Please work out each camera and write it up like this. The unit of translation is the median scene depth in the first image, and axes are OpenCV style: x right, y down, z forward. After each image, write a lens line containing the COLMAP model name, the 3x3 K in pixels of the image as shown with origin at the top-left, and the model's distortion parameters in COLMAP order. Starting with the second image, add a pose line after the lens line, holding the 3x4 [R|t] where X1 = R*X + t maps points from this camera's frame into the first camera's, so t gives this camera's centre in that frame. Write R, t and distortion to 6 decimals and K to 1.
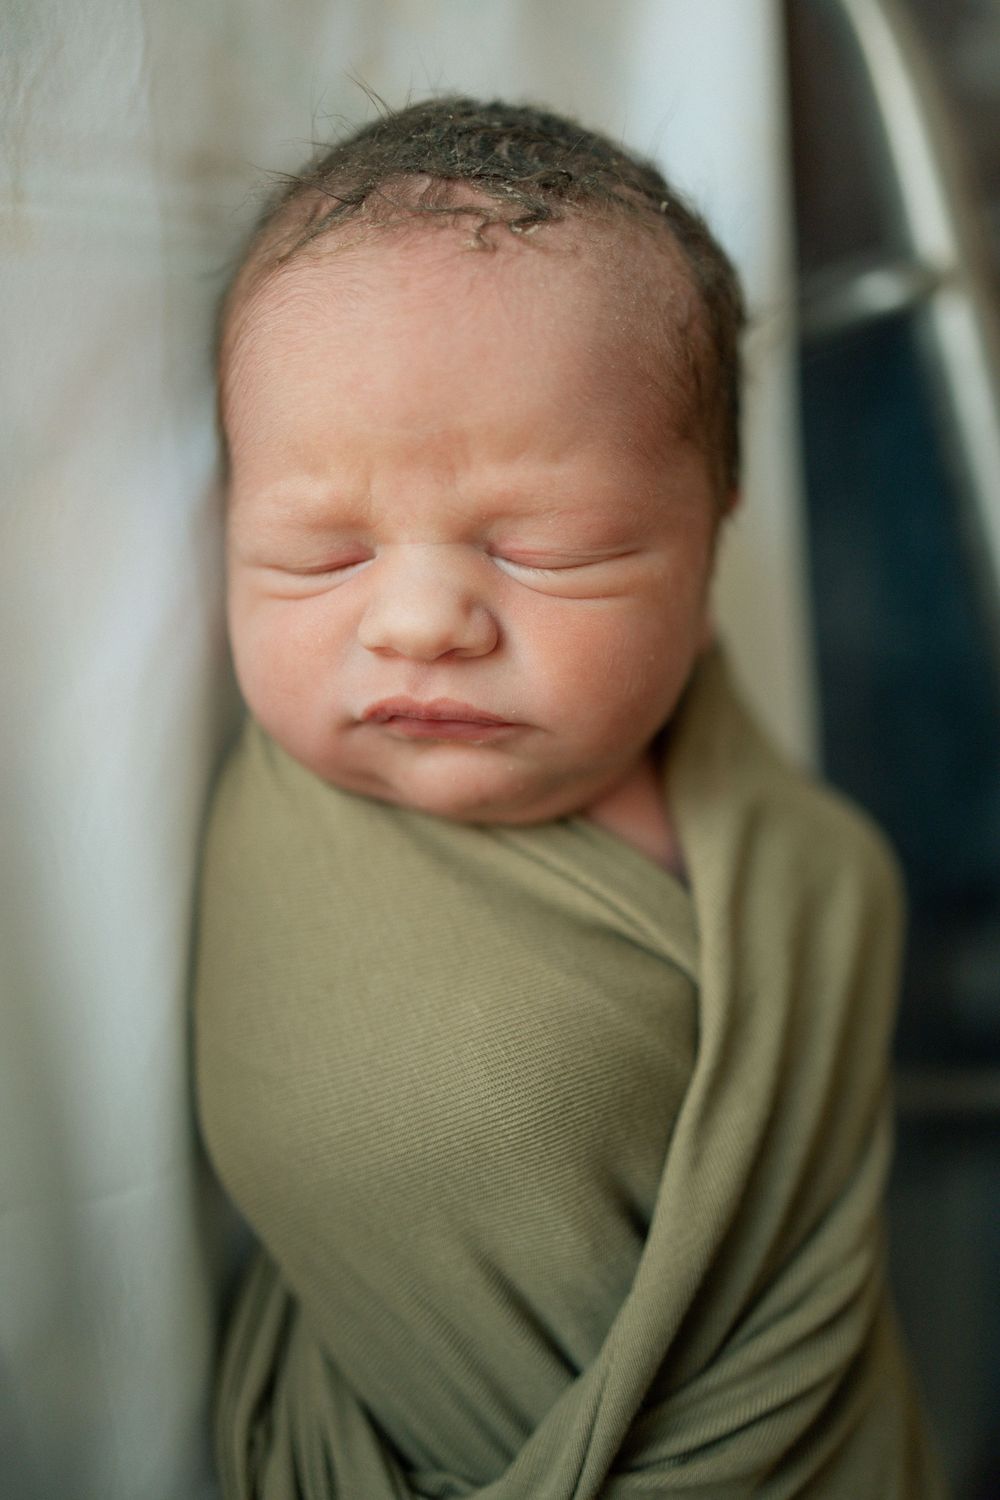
lens RADIAL K [[1507.3, 0, 520.5], [0, 1507.3, 751.7], [0, 0, 1]] dist [-0.007480, 0.017476]
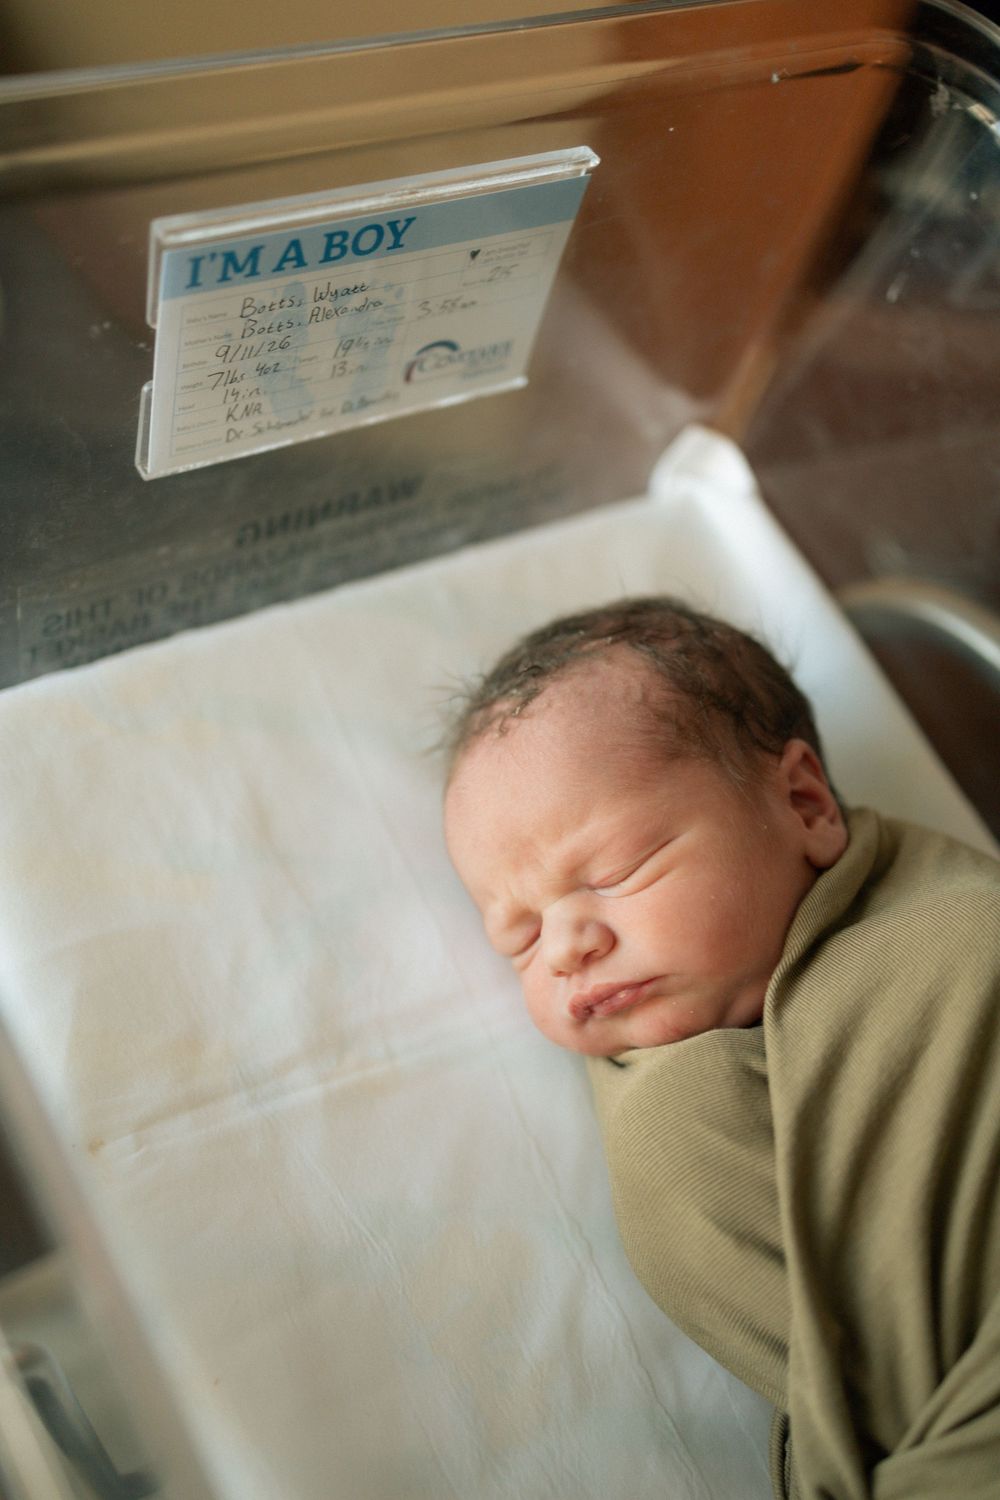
lens RADIAL K [[1507.3, 0, 520.5], [0, 1507.3, 751.7], [0, 0, 1]] dist [-0.007480, 0.017476]
pose [[0.697436, -0.501608, -0.511833, 0.823037], [0.347673, 0.861353, -0.370398, 0.309442], [0.626663, 0.080378, 0.775134, -0.294710]]
